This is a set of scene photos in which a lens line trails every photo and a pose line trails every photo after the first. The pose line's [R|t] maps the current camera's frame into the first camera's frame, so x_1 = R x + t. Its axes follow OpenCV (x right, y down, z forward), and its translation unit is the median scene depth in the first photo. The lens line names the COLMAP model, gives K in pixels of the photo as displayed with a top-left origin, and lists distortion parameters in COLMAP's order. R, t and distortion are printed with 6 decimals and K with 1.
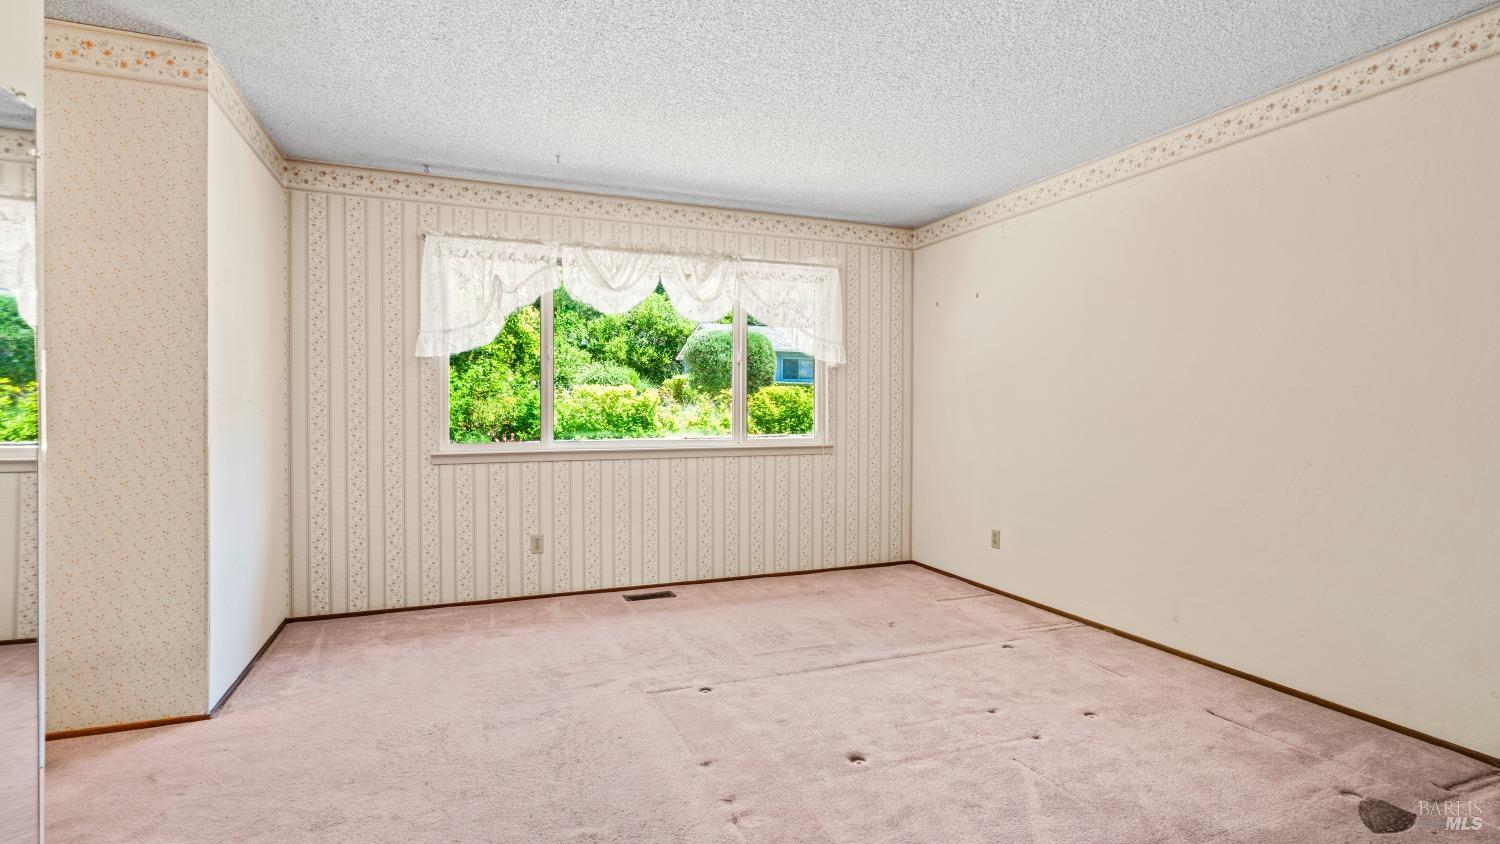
lens RADIAL K [[703.5, 0, 751.9], [0, 703.5, 414.0], [0, 0, 1]] dist [-0.001431, 0.000266]
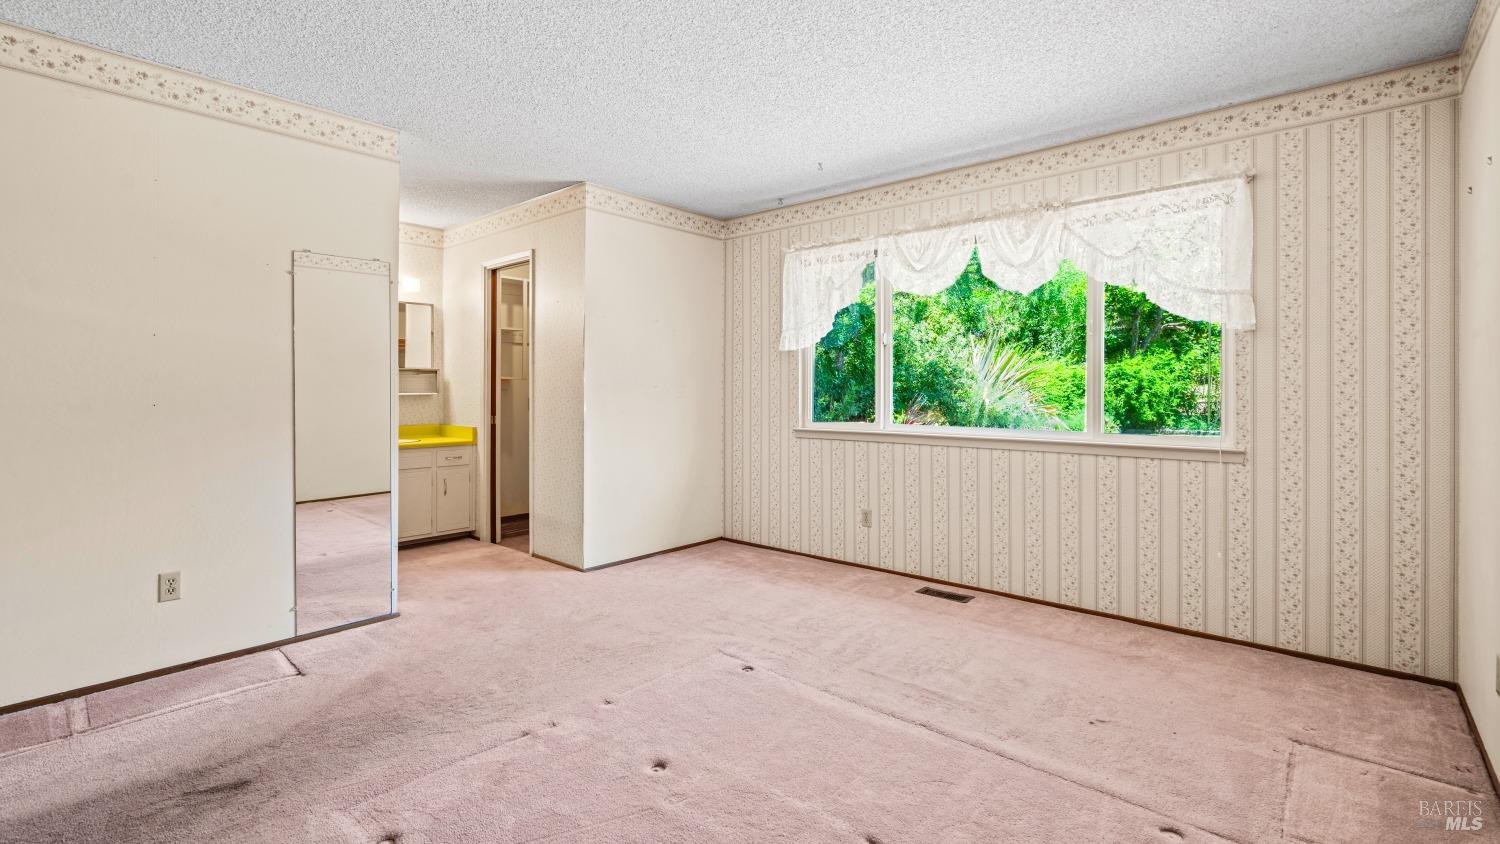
lens RADIAL K [[674.0, 0, 749.8], [0, 674.0, 389.4], [0, 0, 1]] dist [-0.020025, 0.015556]
pose [[0.458262, 0.000033, -0.888817, 0.538093], [-0.010291, 0.999933, -0.005269, -0.004954], [0.888758, 0.011562, 0.458231, 0.370856]]
